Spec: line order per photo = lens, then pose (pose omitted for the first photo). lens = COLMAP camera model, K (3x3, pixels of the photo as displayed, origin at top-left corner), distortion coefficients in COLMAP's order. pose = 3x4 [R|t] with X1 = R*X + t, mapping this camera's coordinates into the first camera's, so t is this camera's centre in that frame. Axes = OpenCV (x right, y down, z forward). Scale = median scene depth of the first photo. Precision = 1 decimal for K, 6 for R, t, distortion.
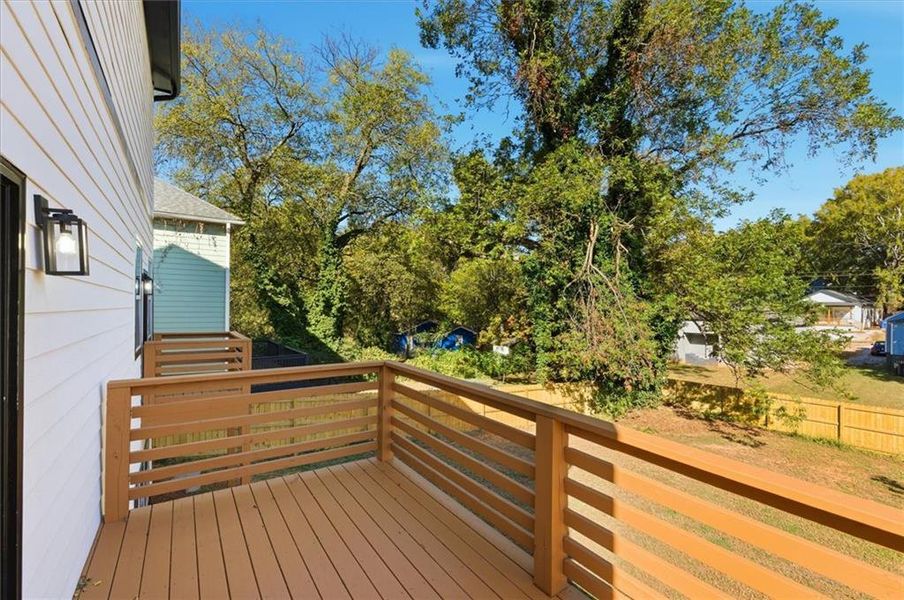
lens RADIAL K [[402.1, 0, 452.3], [0, 402.1, 304.2], [0, 0, 1]] dist [0.001257, -0.000756]
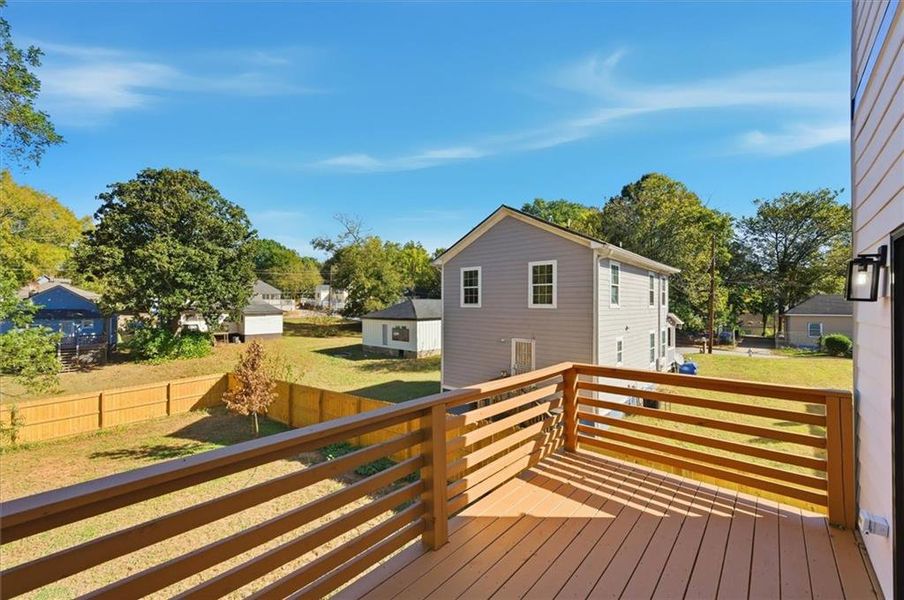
lens RADIAL K [[353.4, 0, 454.5], [0, 353.4, 304.6], [0, 0, 1]] dist [0.000358, 0.000055]
pose [[-0.230074, -0.000485, 0.973173, -0.062031], [0.002542, 0.999996, 0.001099, 0.005622], [-0.973170, 0.002726, -0.230071, 0.113479]]
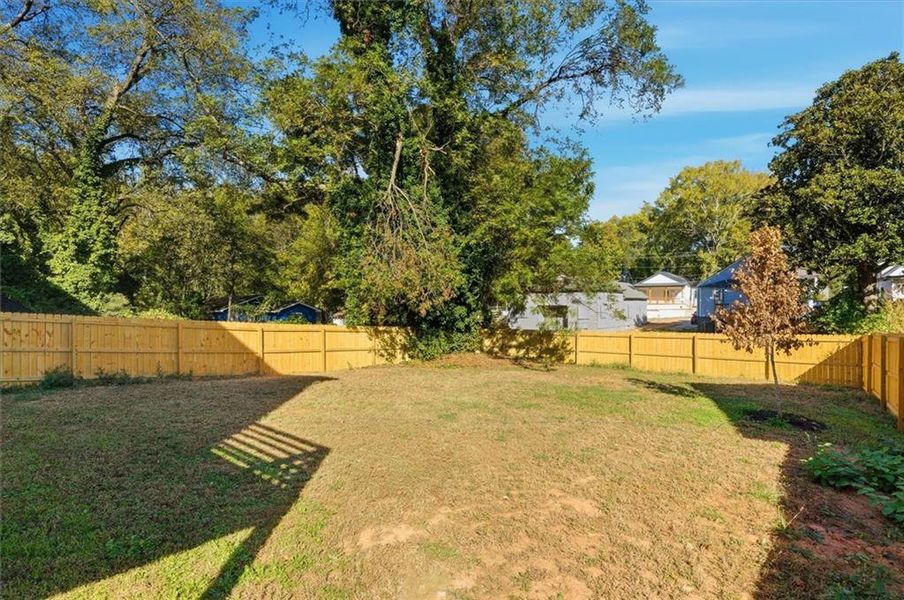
lens RADIAL K [[450.7, 0, 452.5], [0, 450.7, 300.3], [0, 0, 1]] dist [-0.002731, -0.001513]
pose [[0.960838, -0.003043, 0.277093, 0.123766], [0.004551, 0.999978, -0.004798, 0.106334], [-0.277073, 0.005872, 0.960831, 0.000673]]
